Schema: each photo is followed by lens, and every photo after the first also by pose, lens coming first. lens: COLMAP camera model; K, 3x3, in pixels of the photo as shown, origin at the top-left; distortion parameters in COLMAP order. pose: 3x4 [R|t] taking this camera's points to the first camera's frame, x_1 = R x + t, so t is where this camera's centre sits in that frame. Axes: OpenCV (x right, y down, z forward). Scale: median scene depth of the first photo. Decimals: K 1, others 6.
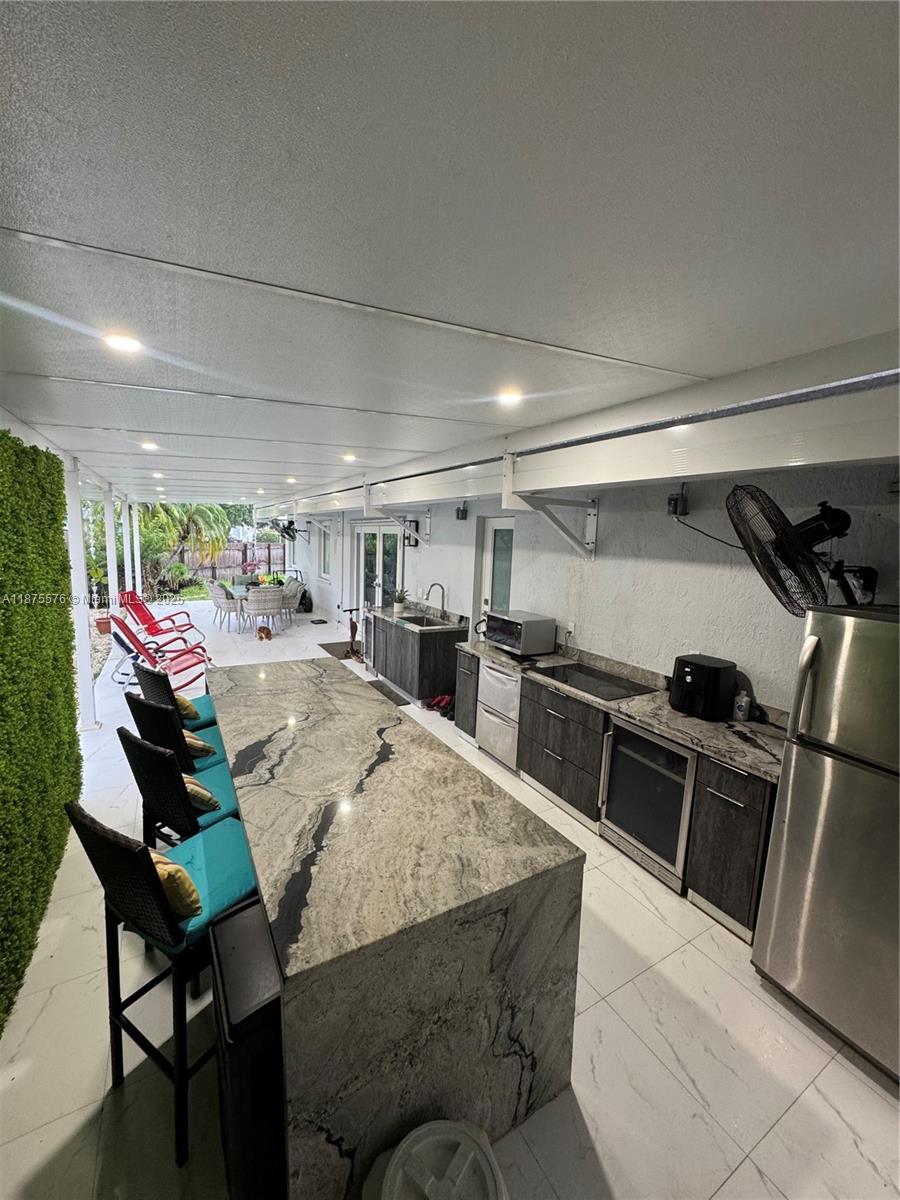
lens RADIAL K [[478.6, 0, 451.7], [0, 478.6, 598.6], [0, 0, 1]] dist [-0.002726, 0.000579]
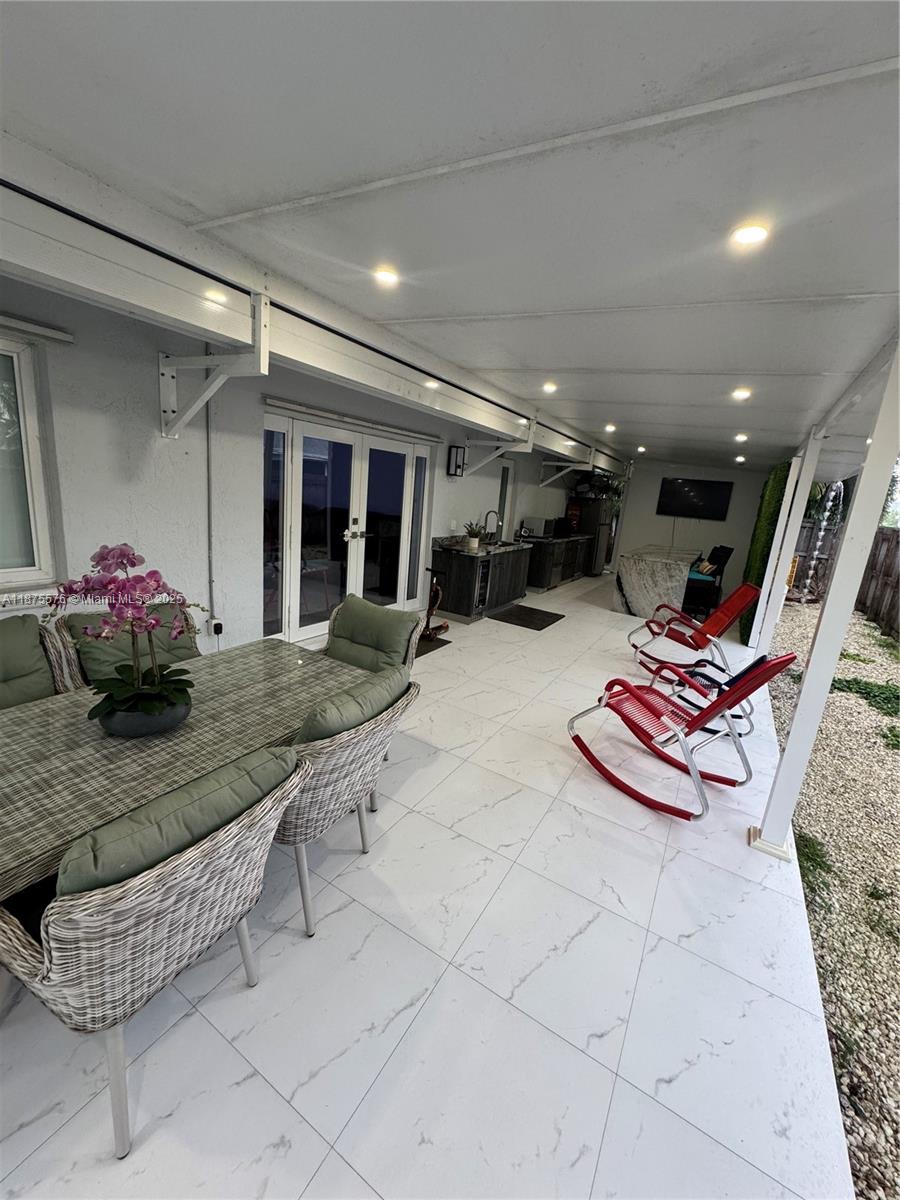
lens RADIAL K [[478.6, 0, 451.7], [0, 478.6, 598.6], [0, 0, 1]] dist [-0.002726, 0.000579]
pose [[-0.477344, -0.276180, 0.834187, -2.135682], [0.002337, 0.948922, 0.315503, -0.412920], [-0.878714, 0.152553, -0.452316, 3.433753]]
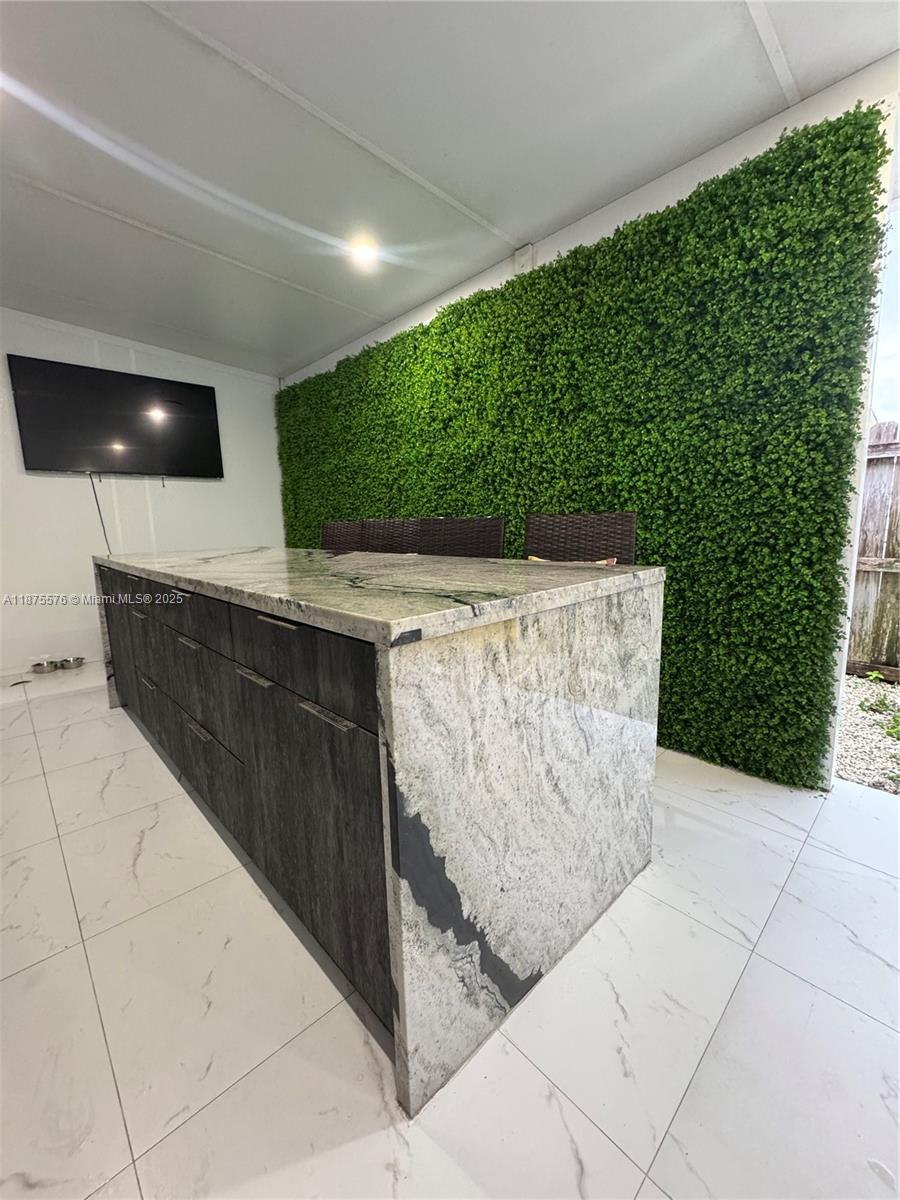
lens RADIAL K [[478.6, 0, 451.7], [0, 478.6, 598.6], [0, 0, 1]] dist [-0.002726, 0.000579]
pose [[-0.972334, 0.020679, -0.232678, -0.323162], [-0.044094, 0.961919, 0.269755, 0.092325], [0.229395, 0.272551, -0.934395, 1.666887]]
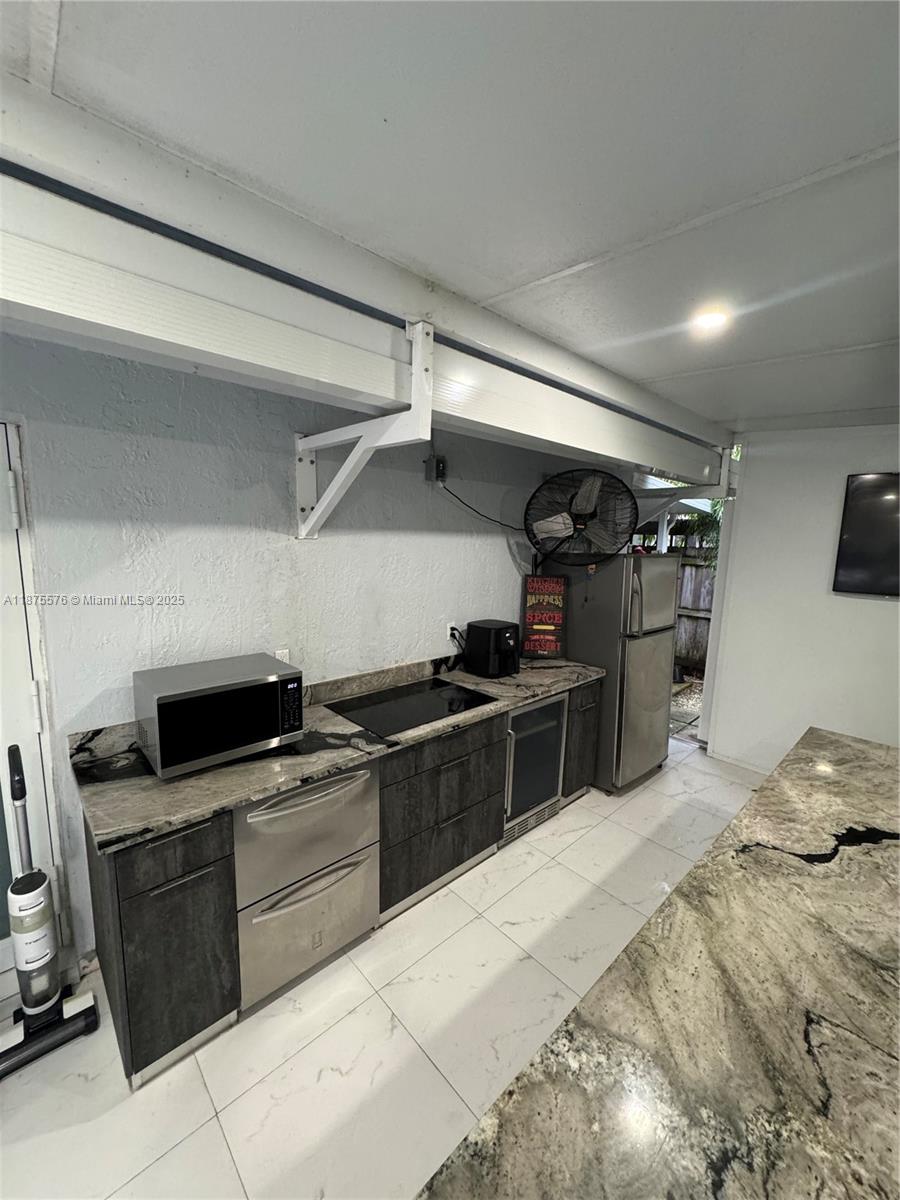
lens RADIAL K [[478.6, 0, 451.7], [0, 478.6, 598.6], [0, 0, 1]] dist [-0.002726, 0.000579]
pose [[-0.222825, -0.174867, 0.959047, -0.480805], [0.091192, 0.975728, 0.199096, -0.151909], [-0.970584, 0.131821, -0.201471, 1.336016]]
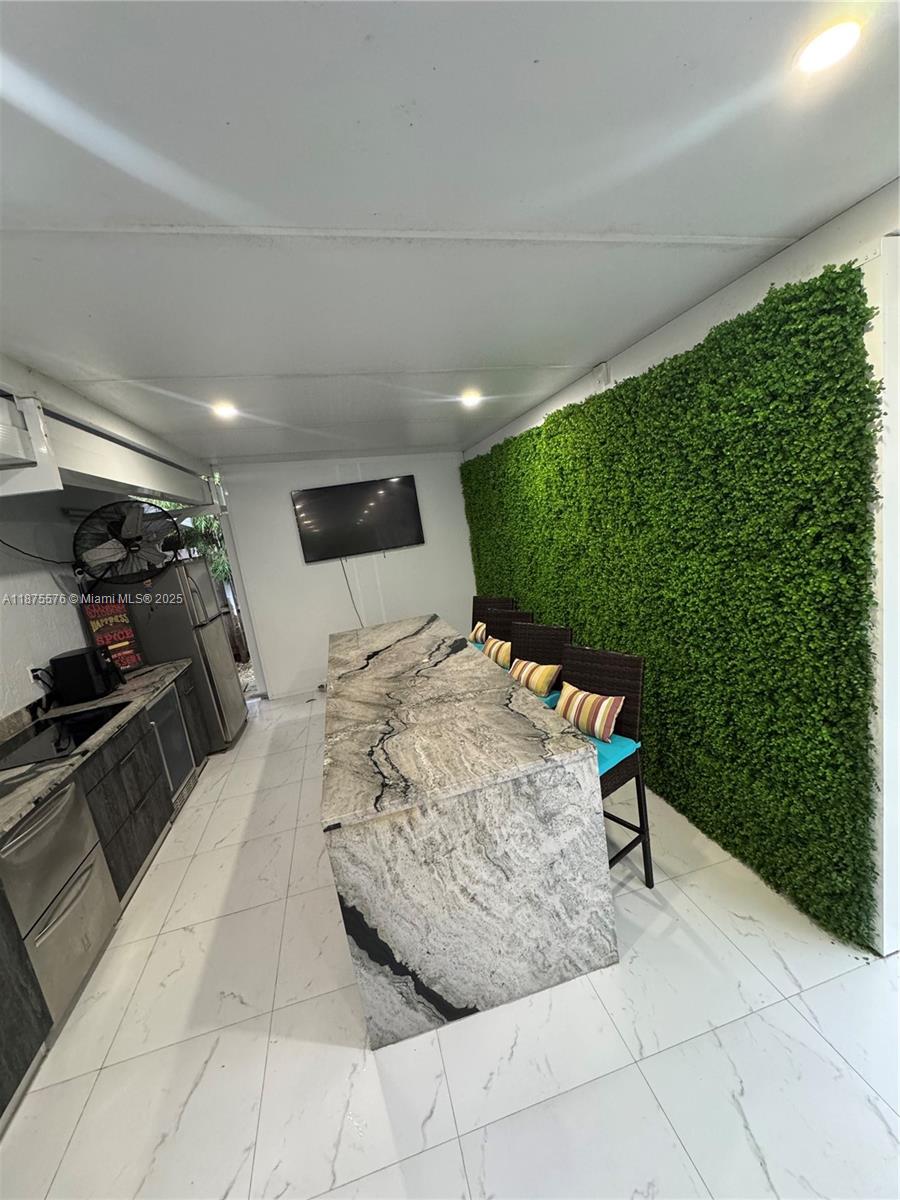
lens RADIAL K [[478.6, 0, 451.7], [0, 478.6, 598.6], [0, 0, 1]] dist [-0.002726, 0.000579]
pose [[-0.953241, 0.053437, 0.297449, -0.663502], [0.147244, 0.941640, 0.302710, -0.204914], [-0.263914, 0.332354, -0.905478, 1.794387]]
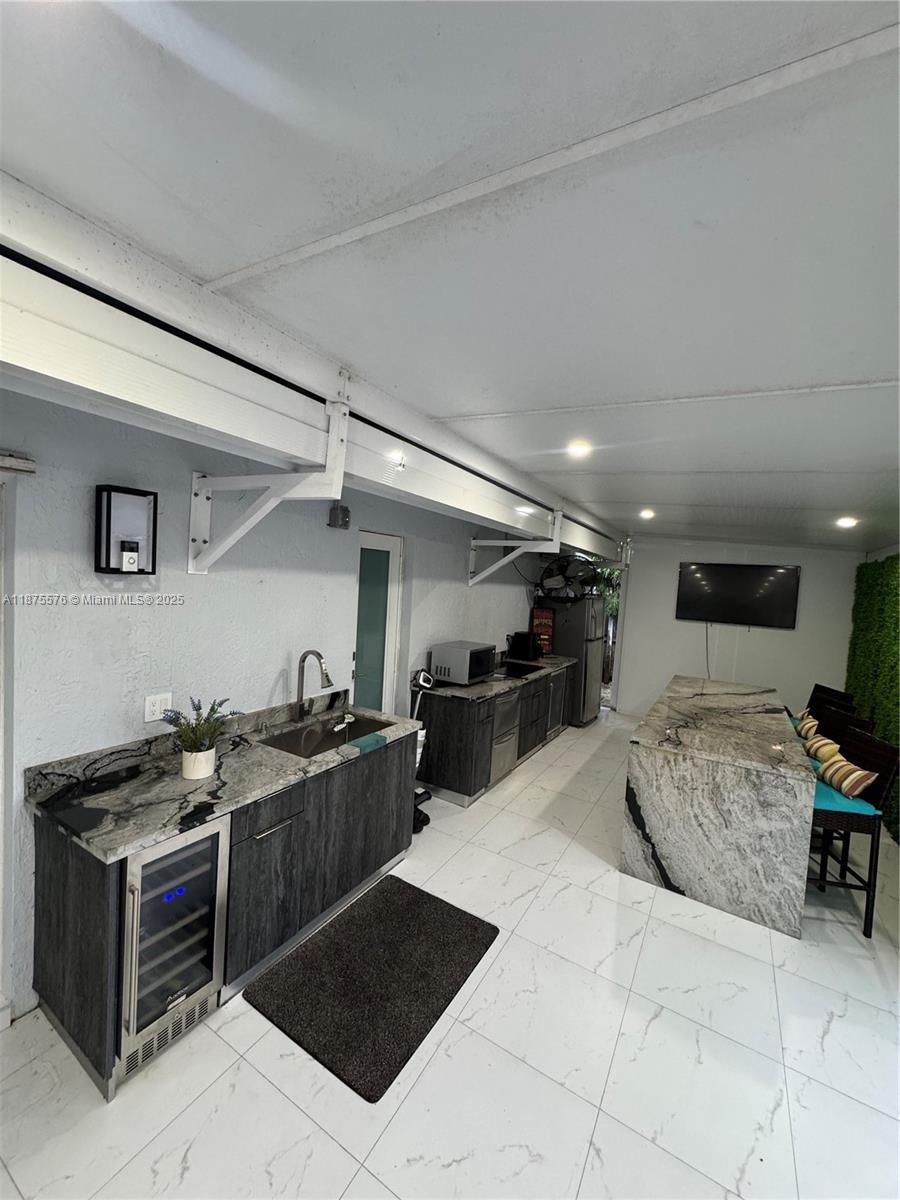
lens RADIAL K [[478.6, 0, 451.7], [0, 478.6, 598.6], [0, 0, 1]] dist [-0.002726, 0.000579]
pose [[-0.483240, -0.105700, 0.869084, -1.076469], [0.028704, 0.990239, 0.136396, -0.304967], [-0.875018, 0.090858, -0.475488, 2.285639]]
